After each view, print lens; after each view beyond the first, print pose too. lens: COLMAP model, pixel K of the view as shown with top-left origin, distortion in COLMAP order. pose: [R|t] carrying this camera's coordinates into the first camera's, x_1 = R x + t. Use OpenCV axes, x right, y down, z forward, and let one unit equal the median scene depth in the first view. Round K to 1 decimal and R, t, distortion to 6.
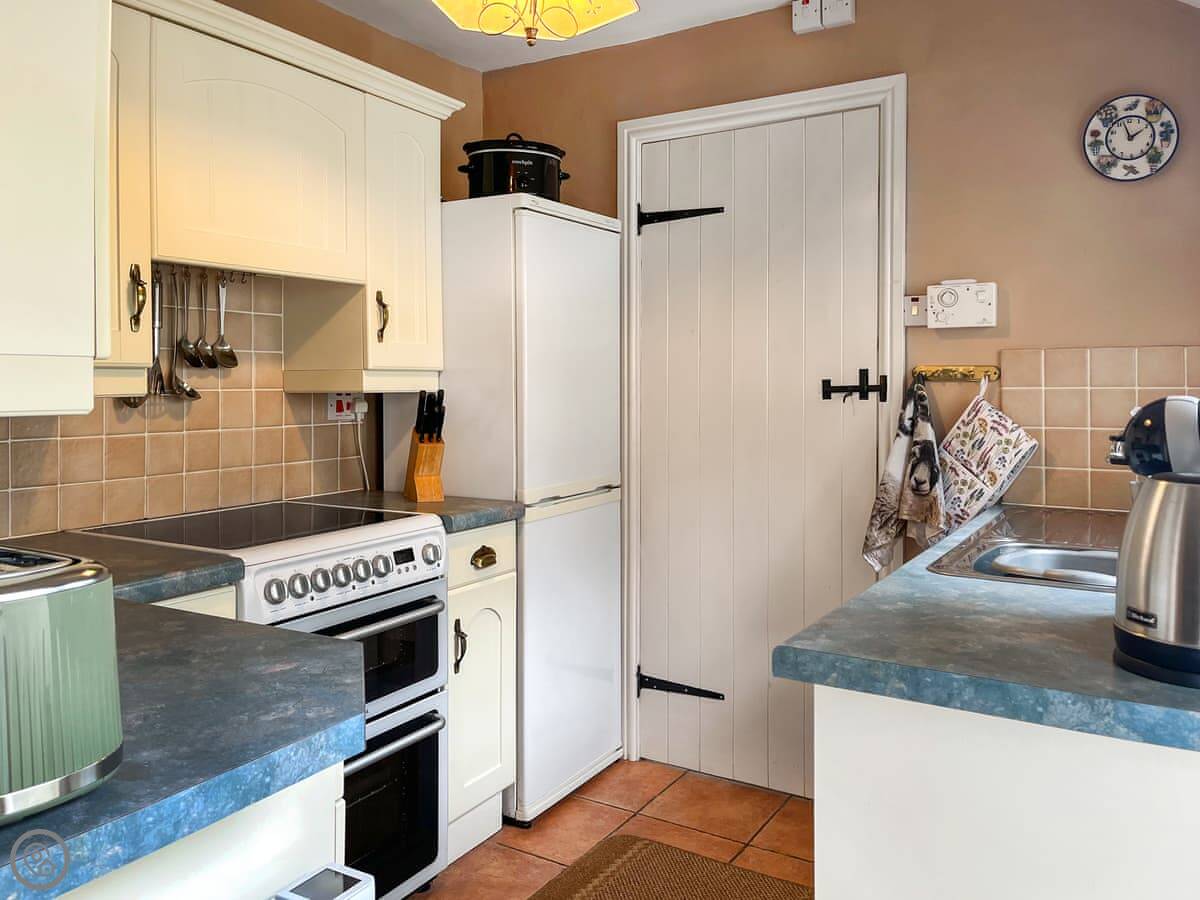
lens RADIAL K [[933.2, 0, 600.0], [0, 933.2, 450.0], [0, 0, 1]] dist [0.078438, -0.101878]
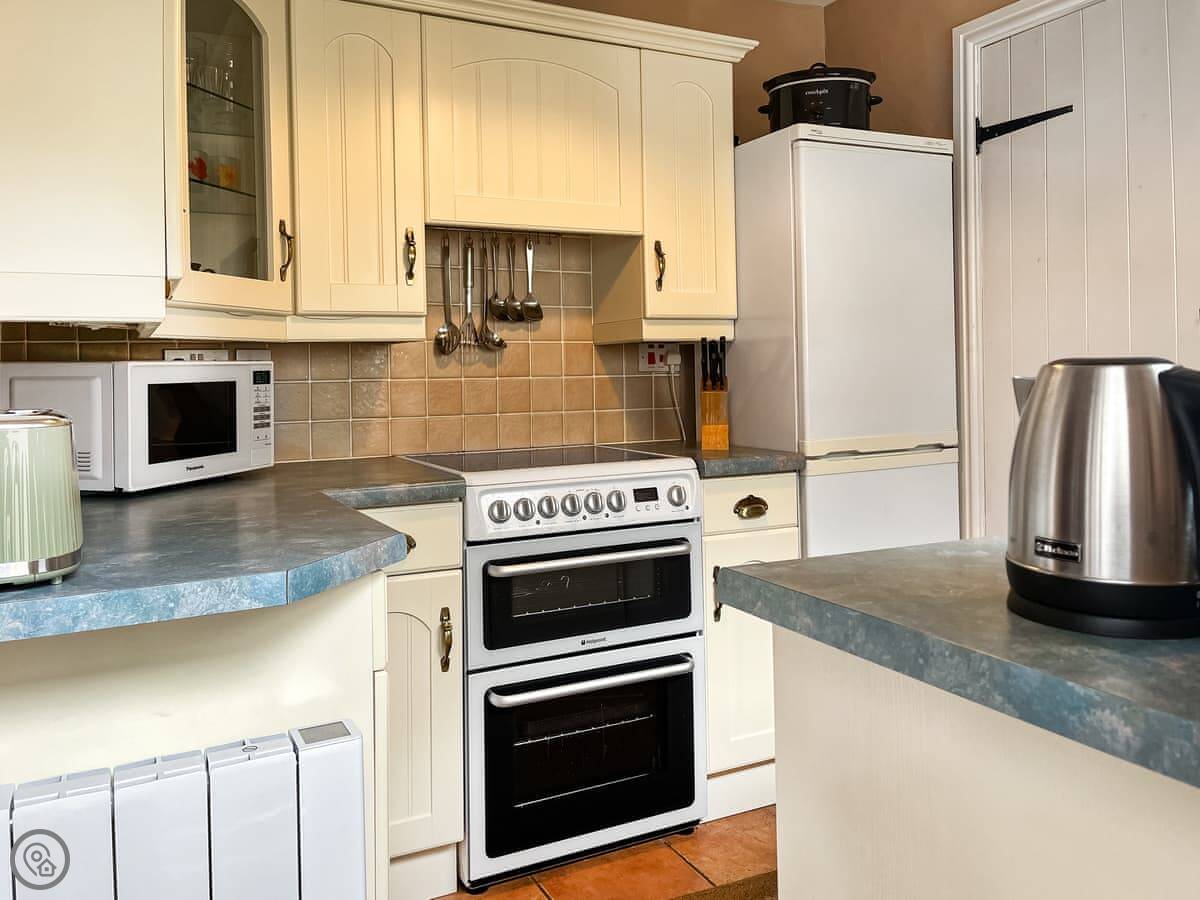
lens RADIAL K [[945.3, 0, 606.9], [0, 945.3, 440.0], [0, 0, 1]] dist [0.077815, -0.107164]
pose [[0.849238, 0.025425, -0.527397, 0.278285], [-0.022806, 0.999674, 0.011469, 0.039159], [0.527517, 0.002288, 0.849542, 0.088870]]
